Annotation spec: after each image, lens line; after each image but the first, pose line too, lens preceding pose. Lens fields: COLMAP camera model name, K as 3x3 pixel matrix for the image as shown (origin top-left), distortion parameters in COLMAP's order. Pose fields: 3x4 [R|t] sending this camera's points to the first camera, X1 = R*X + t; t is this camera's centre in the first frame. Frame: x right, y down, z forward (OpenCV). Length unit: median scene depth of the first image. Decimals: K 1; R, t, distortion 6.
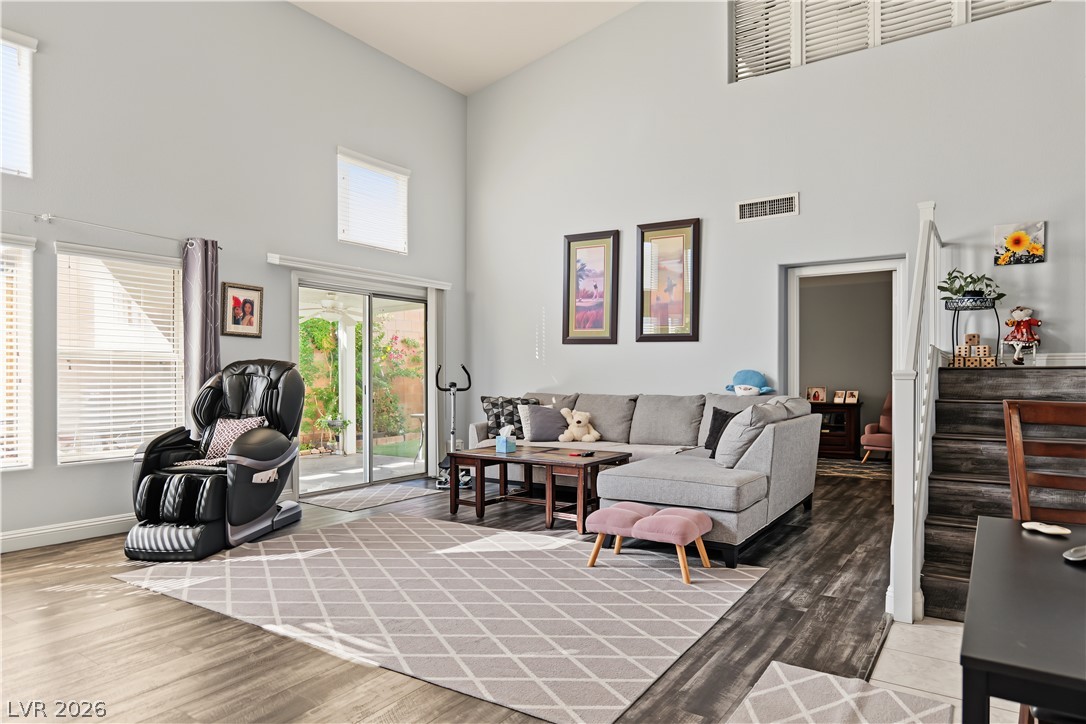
lens RADIAL K [[666.2, 0, 534.5], [0, 666.2, 382.4], [0, 0, 1]] dist [-0.031915, 0.012154]
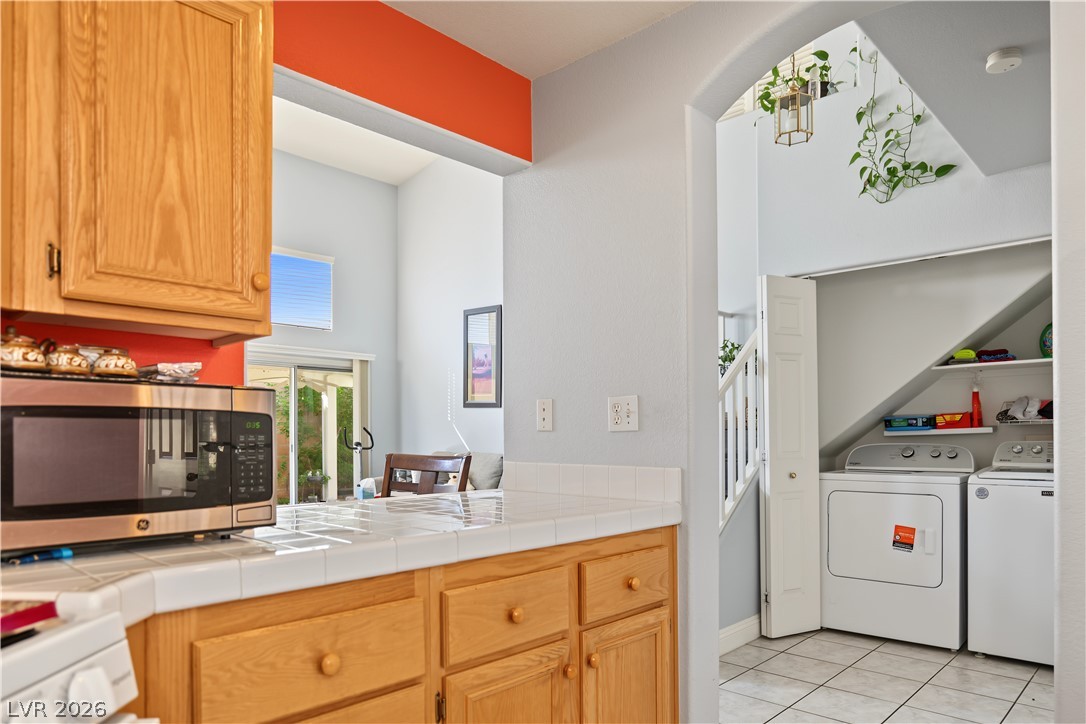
lens RADIAL K [[698.0, 0, 546.4], [0, 698.0, 447.9], [0, 0, 1]] dist [-0.027458, -0.000051]
pose [[0.989755, -0.002570, -0.142755, 0.437088], [0.003848, 0.999955, 0.008675, 0.000768], [0.142726, -0.009136, 0.989720, -0.175506]]
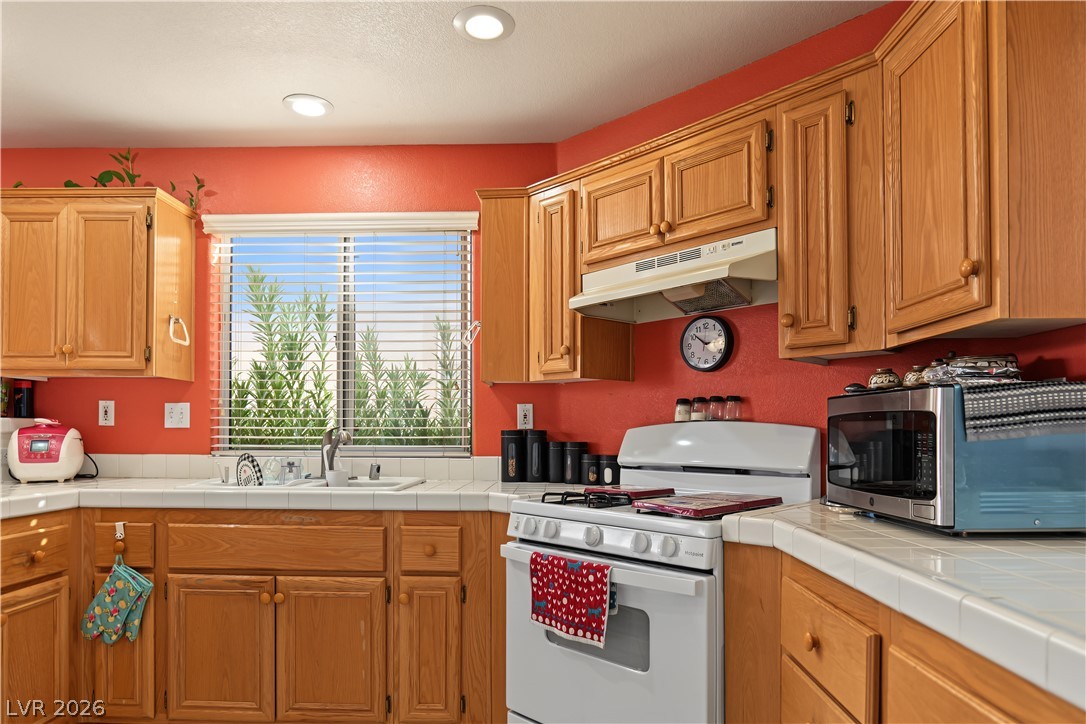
lens RADIAL K [[666.2, 0, 545.4], [0, 666.2, 428.8], [0, 0, 1]] dist [-0.031915, 0.012154]
pose [[-0.840016, -0.007830, -0.542505, 0.547580], [-0.005683, 0.999968, -0.005632, -0.001255], [0.542531, -0.001648, -0.840034, 0.200237]]
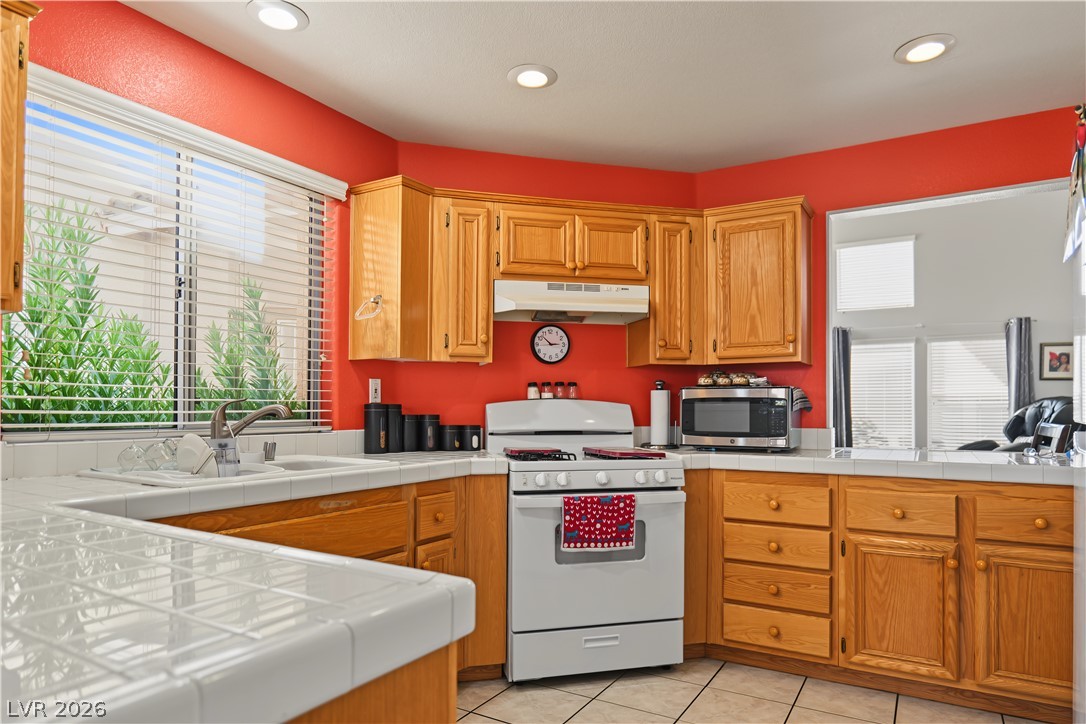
lens RADIAL K [[666.2, 0, 540.4], [0, 666.2, 401.1], [0, 0, 1]] dist [-0.031915, 0.012154]
pose [[0.065271, -0.013169, -0.997781, 0.851518], [-0.006395, 0.999887, -0.013615, 0.001269], [0.997847, 0.007269, 0.065179, -0.175293]]
